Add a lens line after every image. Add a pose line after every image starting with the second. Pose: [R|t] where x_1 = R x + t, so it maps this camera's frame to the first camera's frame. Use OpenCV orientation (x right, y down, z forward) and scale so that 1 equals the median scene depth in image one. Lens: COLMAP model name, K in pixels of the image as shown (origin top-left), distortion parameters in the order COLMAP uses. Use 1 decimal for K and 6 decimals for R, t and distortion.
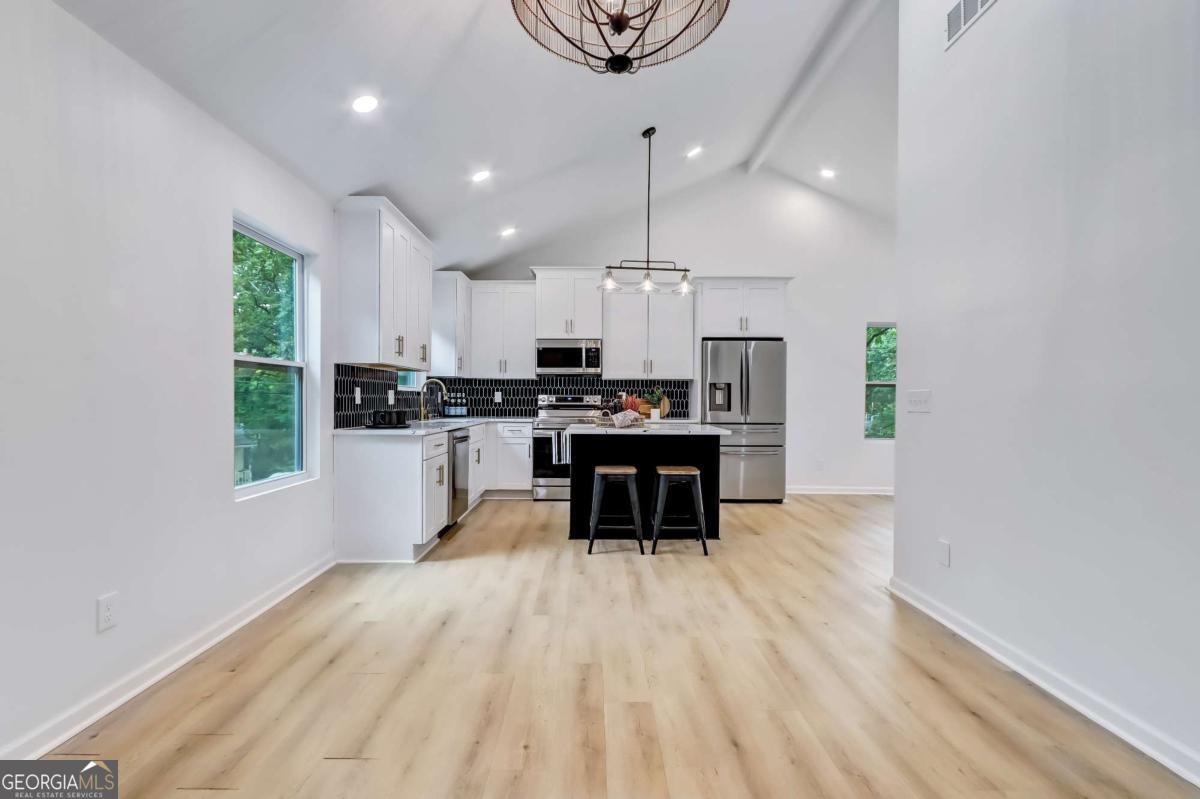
lens RADIAL K [[549.4, 0, 592.0], [0, 549.4, 403.6], [0, 0, 1]] dist [-0.002264, 0.000225]
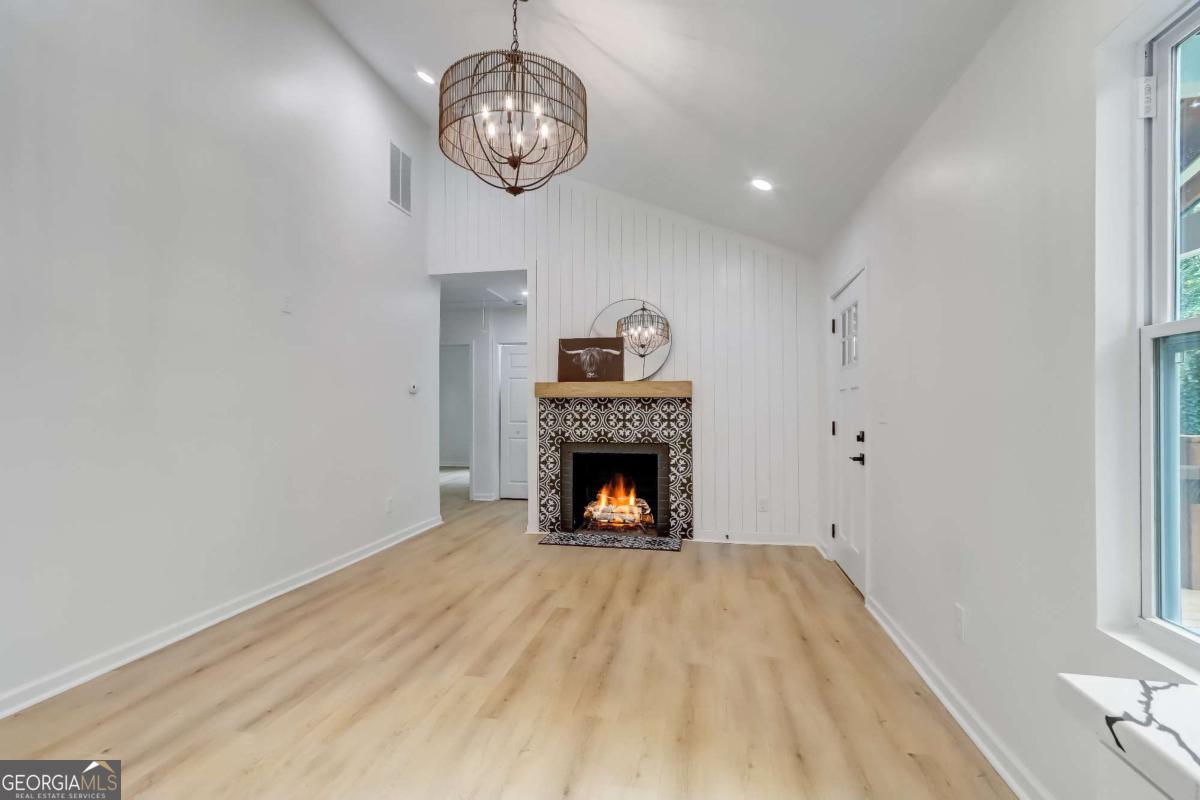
lens RADIAL K [[549.4, 0, 592.0], [0, 549.4, 404.1], [0, 0, 1]] dist [-0.002264, 0.000225]
pose [[-0.979875, -0.002101, 0.199603, -0.133707], [-0.002365, 0.999997, -0.001084, -0.010761], [-0.199600, -0.001534, -0.979876, 0.713473]]
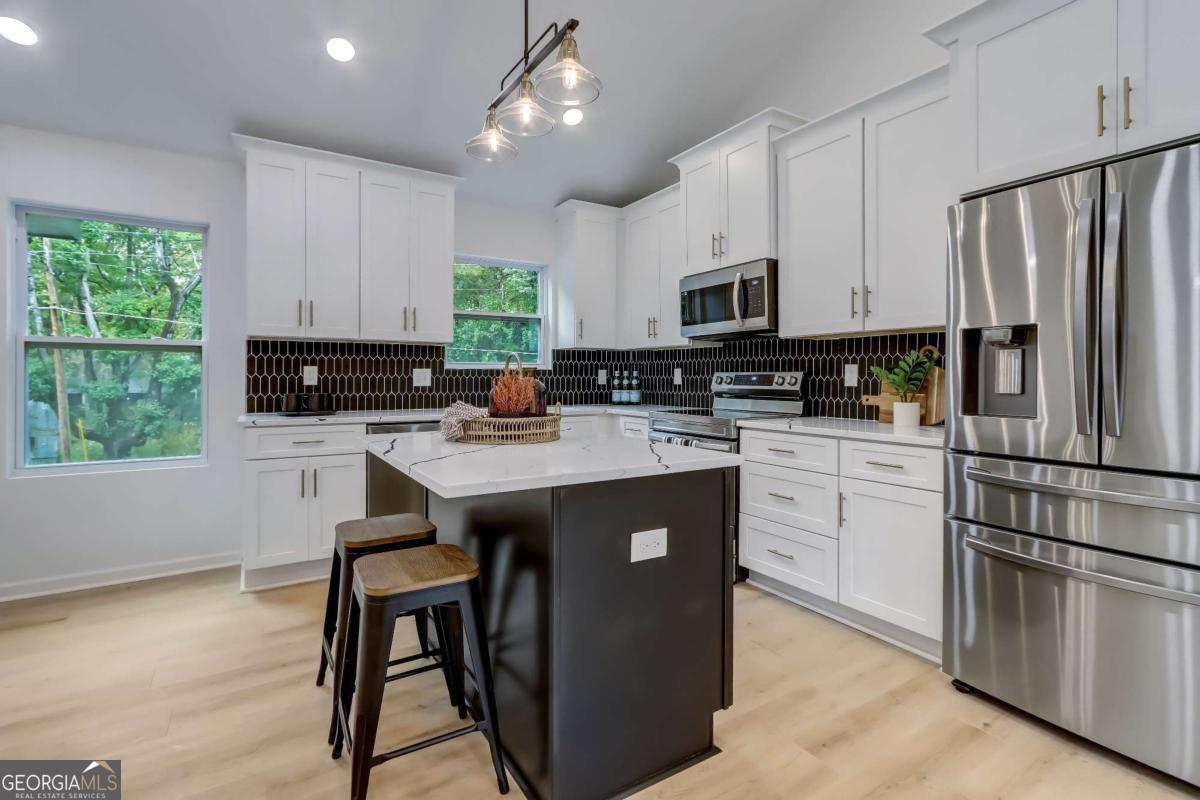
lens RADIAL K [[561.3, 0, 593.3], [0, 561.3, 377.1], [0, 0, 1]] dist [-0.003735, 0.000675]
pose [[0.524767, -0.005502, -0.851228, 0.377568], [-0.006121, 0.999929, -0.010236, -0.003967], [0.851224, 0.010582, 0.524696, 0.624200]]
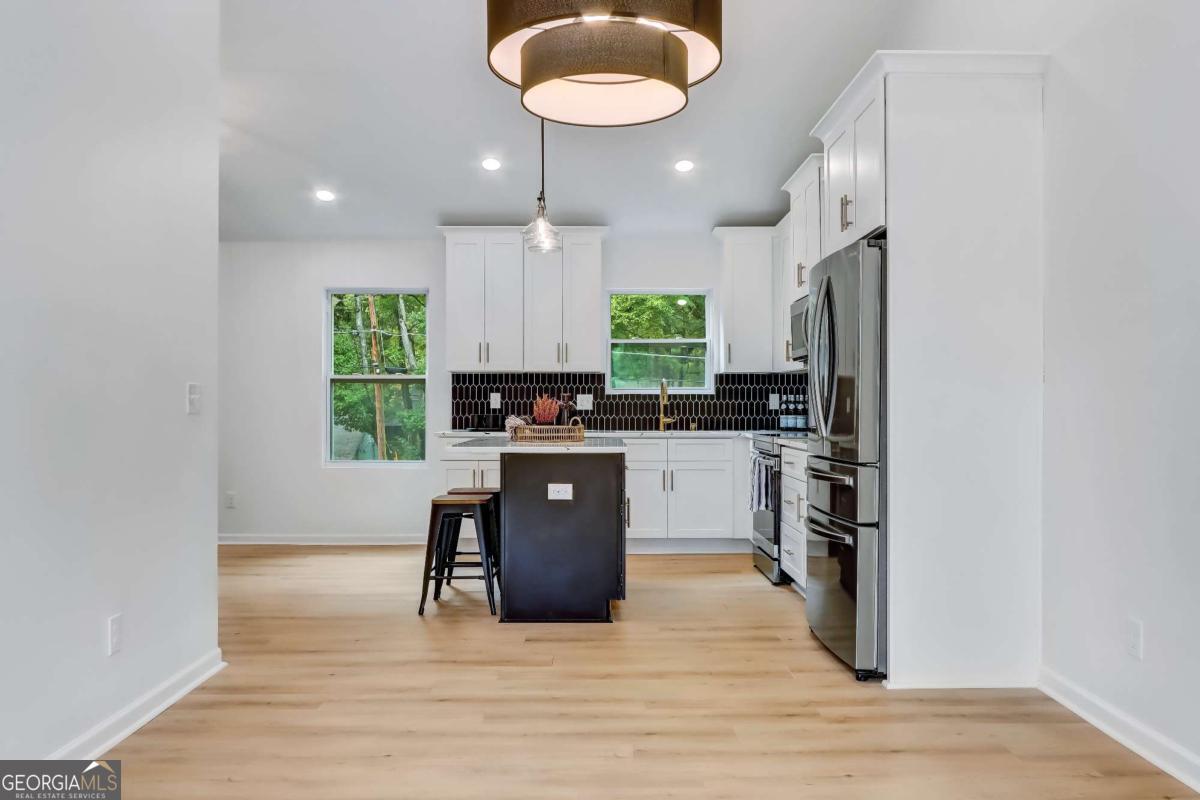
lens RADIAL K [[946.4, 0, 600.0], [0, 946.4, 400.0], [0, 0, 1]] dist [-0.069000, 0.129300]
pose [[0.008283, -0.011875, -0.999895, 0.965257], [-0.009157, 0.999887, -0.011951, 0.002897], [0.999924, 0.009255, 0.008173, 0.809672]]
